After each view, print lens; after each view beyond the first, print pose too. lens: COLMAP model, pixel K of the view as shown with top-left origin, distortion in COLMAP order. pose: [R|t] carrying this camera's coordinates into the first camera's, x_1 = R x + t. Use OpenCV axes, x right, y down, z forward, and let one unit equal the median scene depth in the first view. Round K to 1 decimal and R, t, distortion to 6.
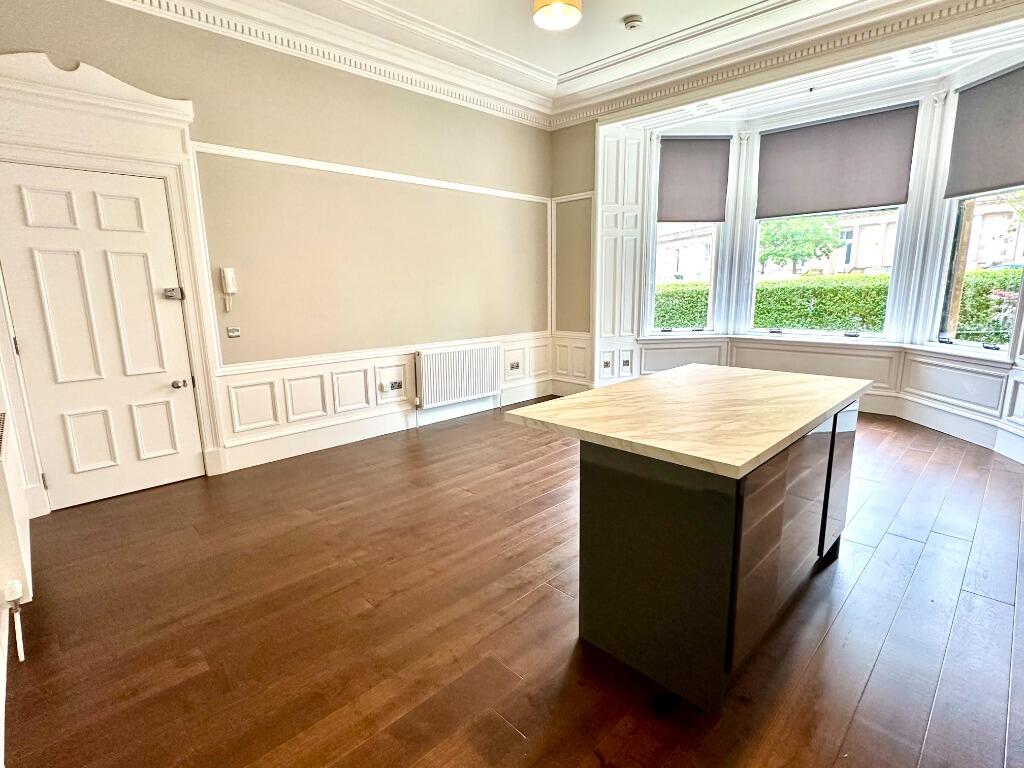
lens RADIAL K [[504.0, 0, 508.8], [0, 504.0, 381.1], [0, 0, 1]] dist [-0.002435, -0.000318]
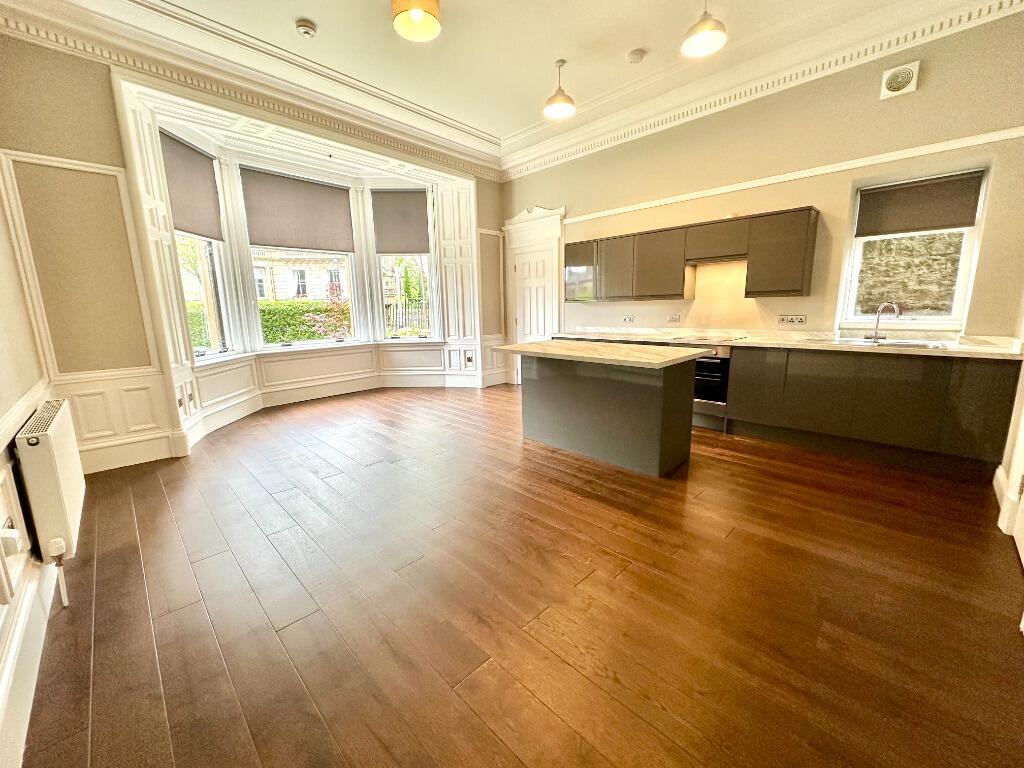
lens RADIAL K [[407.5, 0, 510.5], [0, 407.5, 381.7], [0, 0, 1]] dist [0.002888, -0.000102]
pose [[-0.003221, -0.166671, 0.986007, -0.510272], [0.206638, 0.964621, 0.163731, -0.075390], [-0.978412, 0.204274, 0.031334, 0.567380]]
